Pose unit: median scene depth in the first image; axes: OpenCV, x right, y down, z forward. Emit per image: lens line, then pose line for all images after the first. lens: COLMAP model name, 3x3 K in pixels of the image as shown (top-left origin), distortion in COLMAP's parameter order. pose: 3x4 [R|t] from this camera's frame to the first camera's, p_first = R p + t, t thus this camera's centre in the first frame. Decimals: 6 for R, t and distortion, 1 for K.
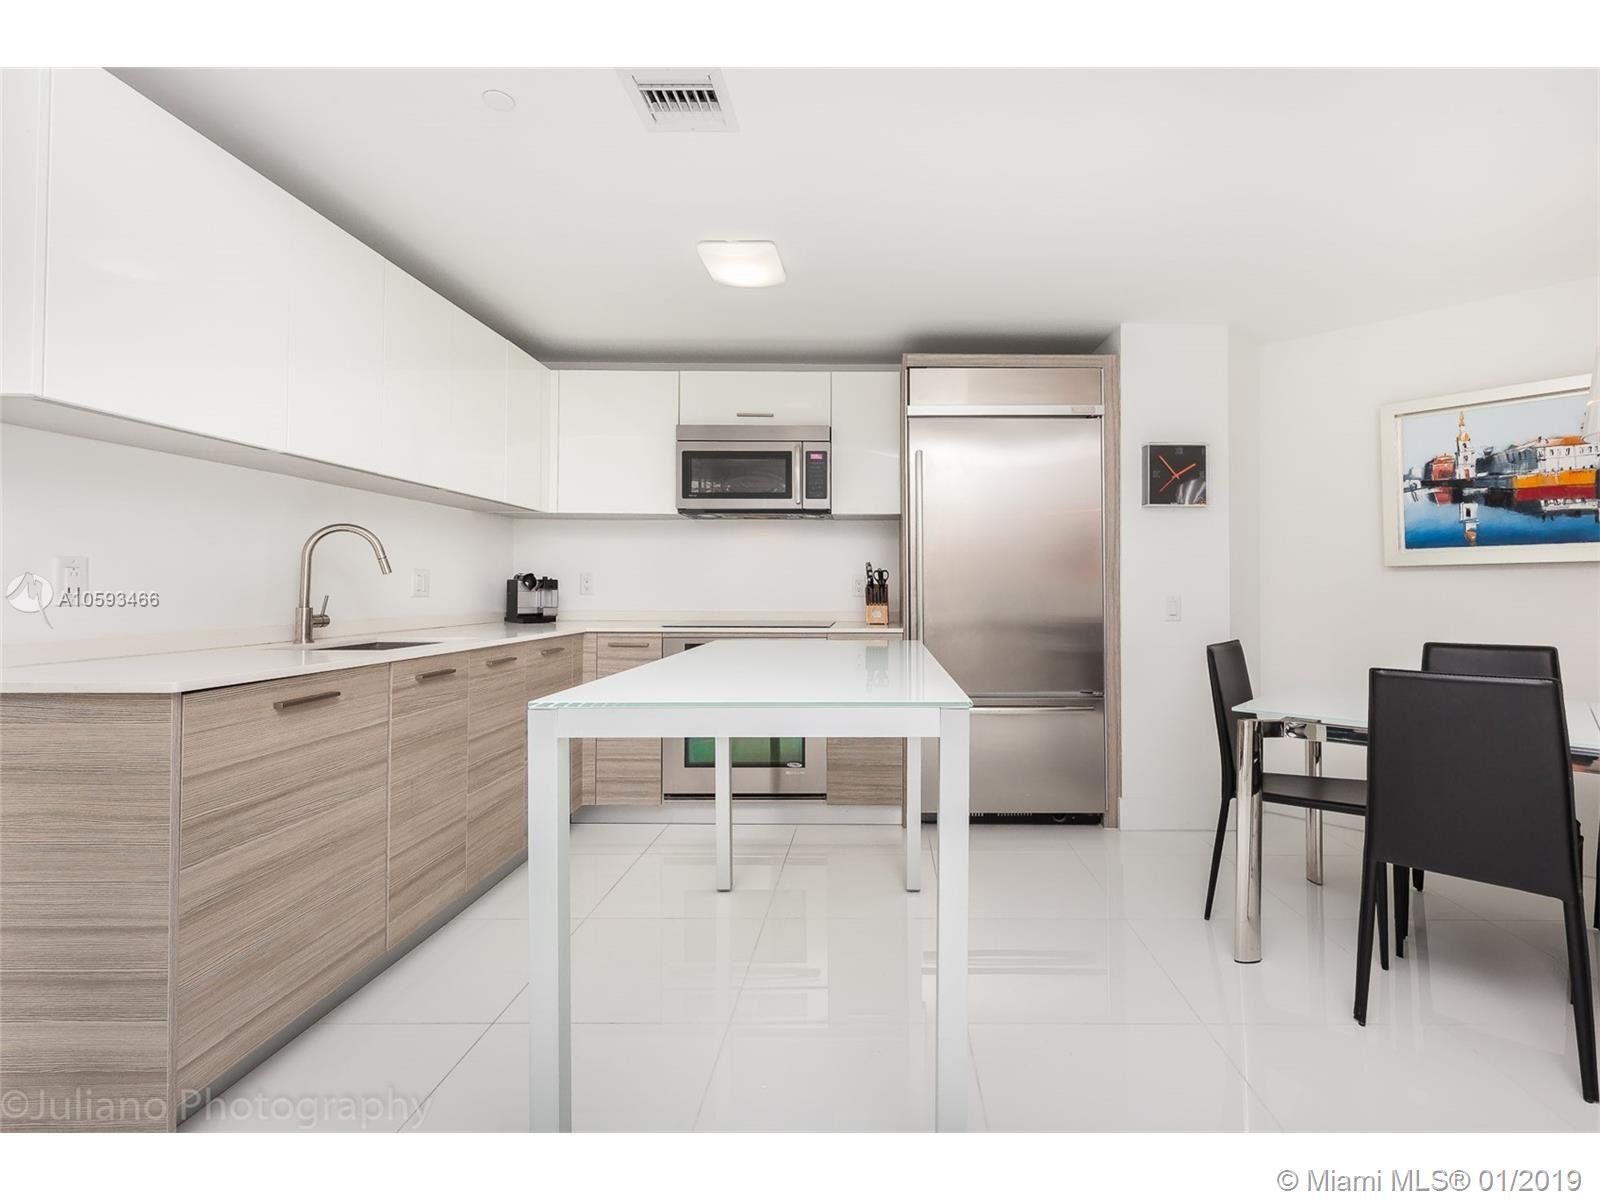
lens RADIAL K [[719.2, 0, 896.2], [0, 719.2, 582.1], [0, 0, 1]] dist [-0.000525, -0.000909]
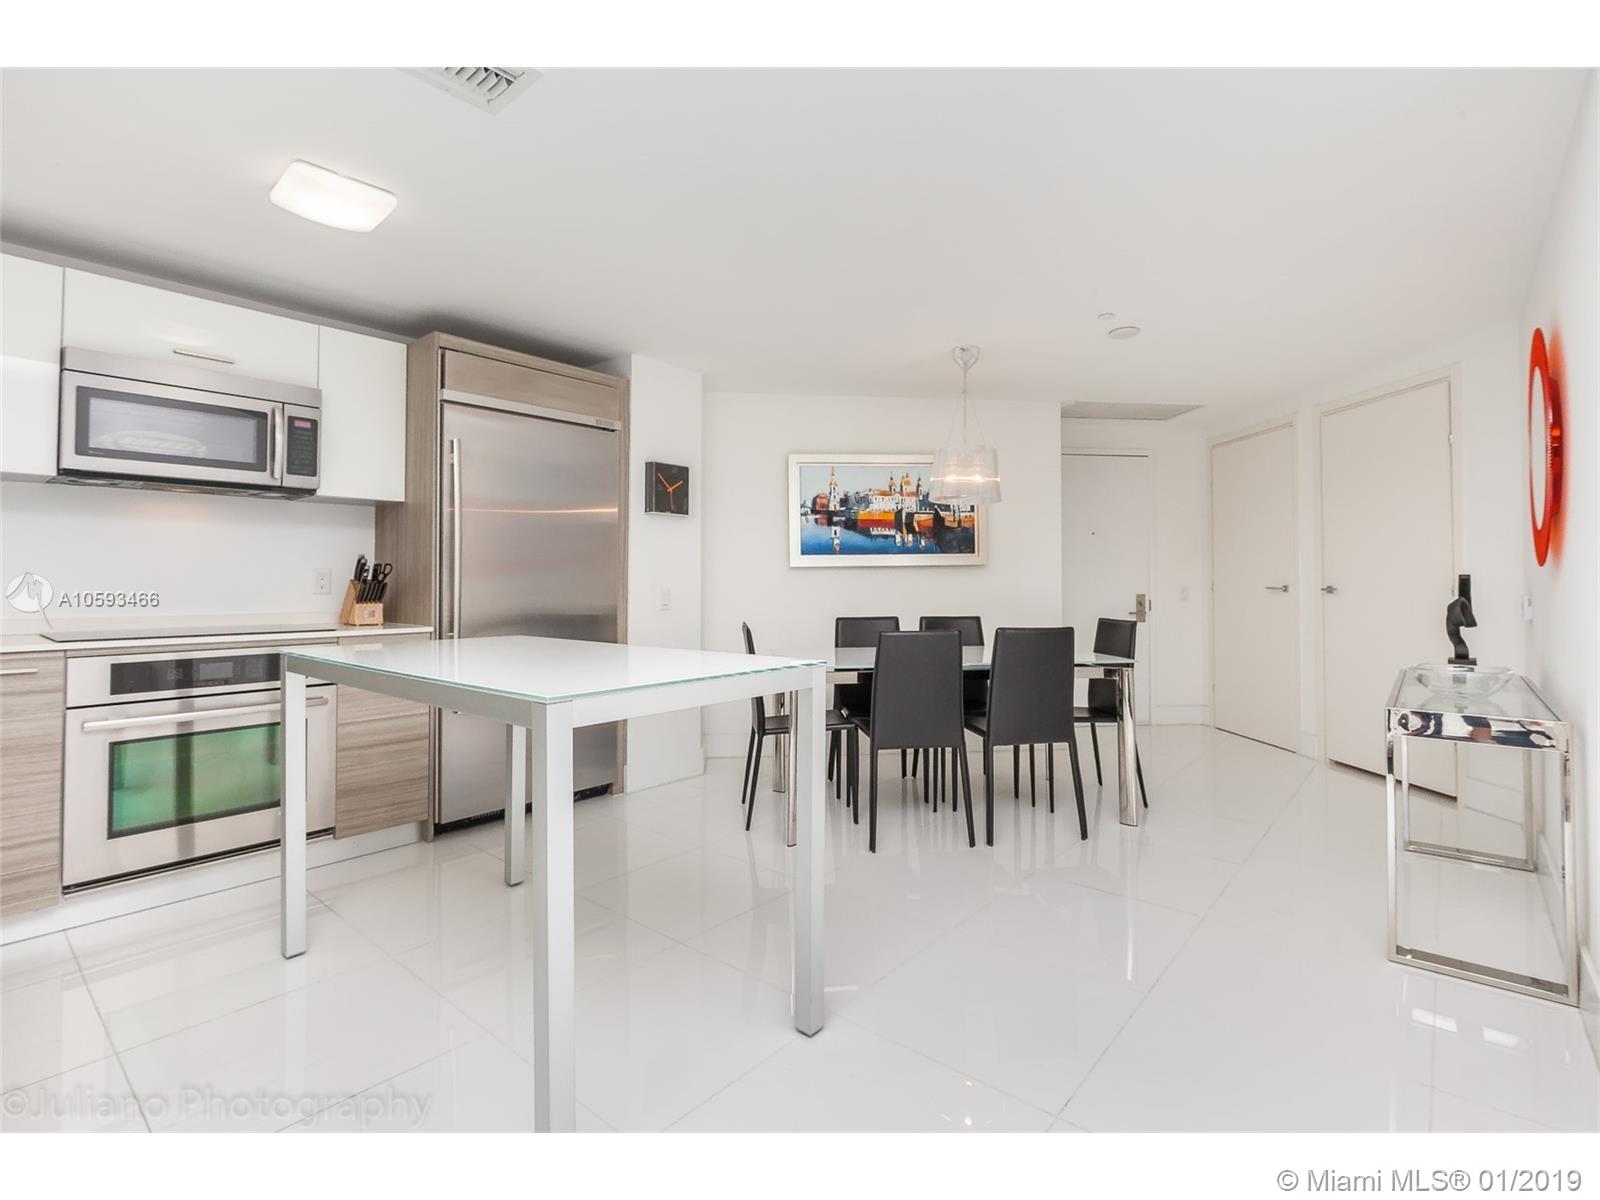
lens RADIAL K [[742.7, 0, 805.3], [0, 742.7, 568.9], [0, 0, 1]] dist [0.003765, -0.000324]
pose [[0.660536, 0.010766, 0.750717, -0.418098], [-0.004650, 0.999937, -0.010248, -0.003136], [-0.750780, 0.003279, 0.660544, 0.004531]]
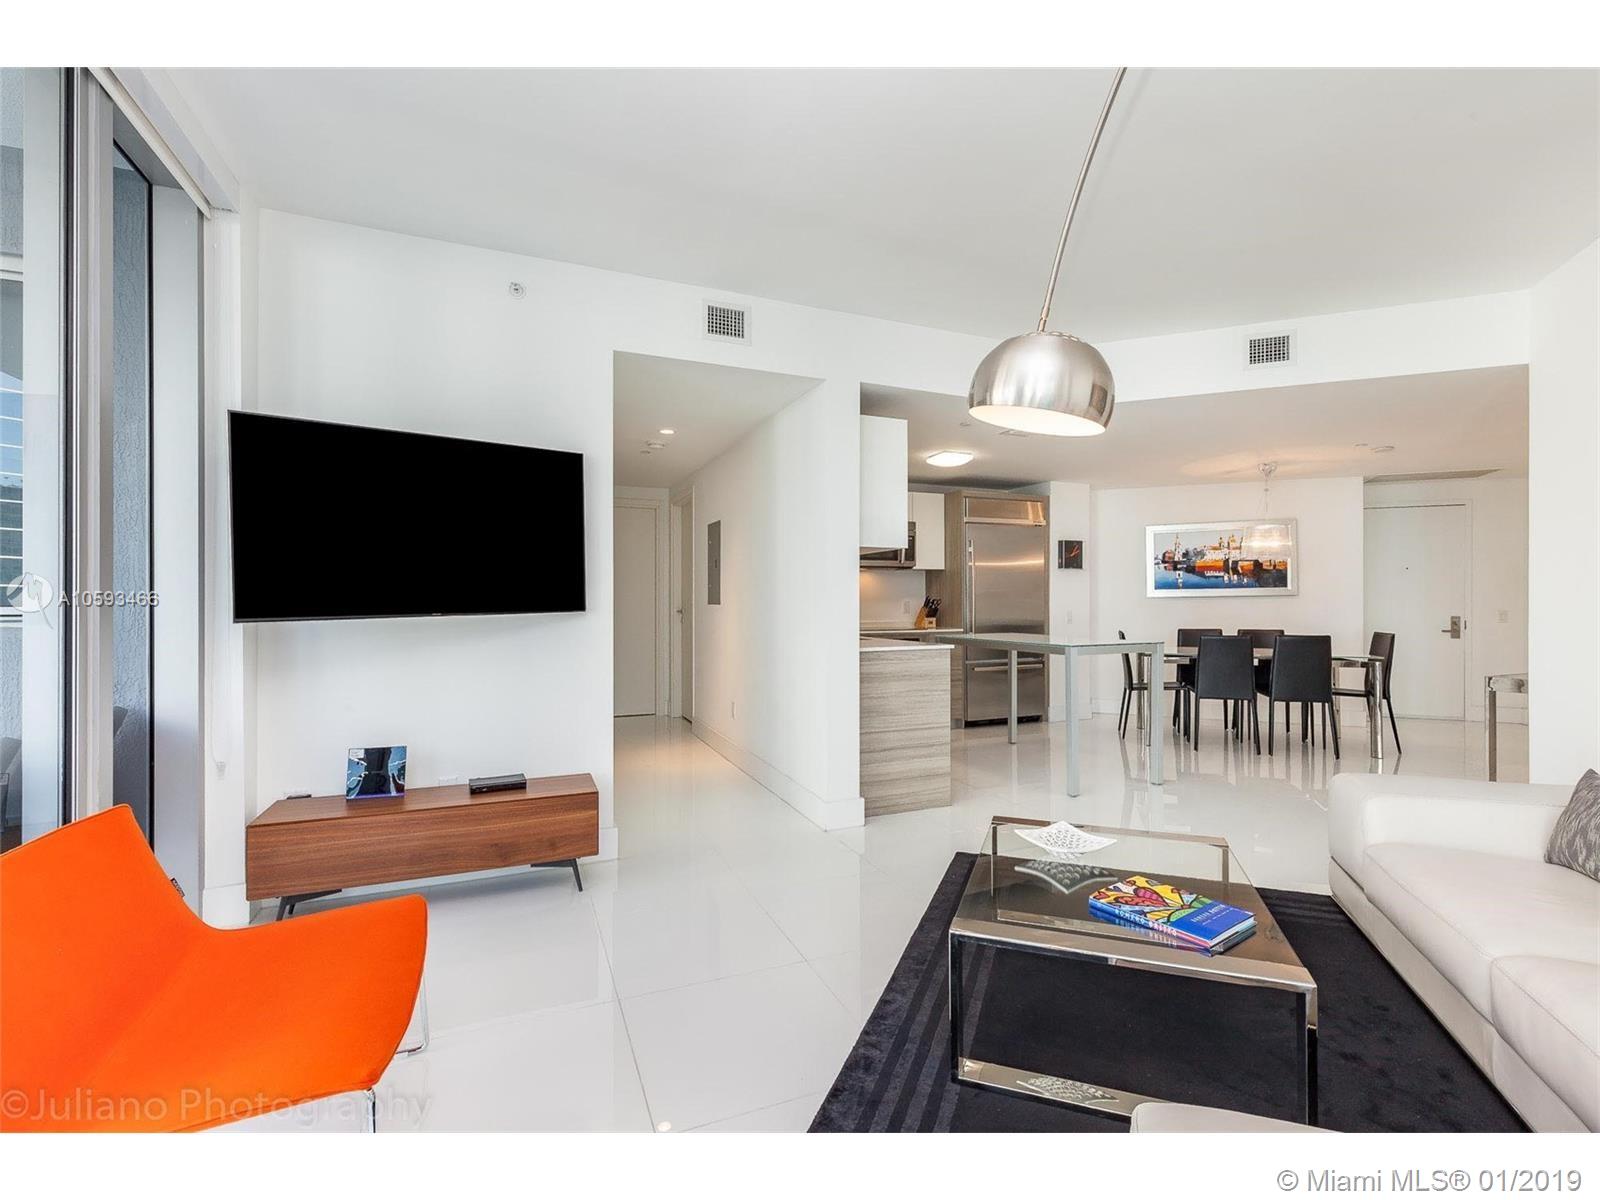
lens RADIAL K [[719.2, 0, 806.0], [0, 719.2, 591.8], [0, 0, 1]] dist [-0.000525, -0.000909]
pose [[0.927259, -0.002392, 0.374412, -1.202181], [0.001974, 0.999997, 0.001501, -0.045431], [-0.374414, -0.000653, 0.927261, -0.720961]]
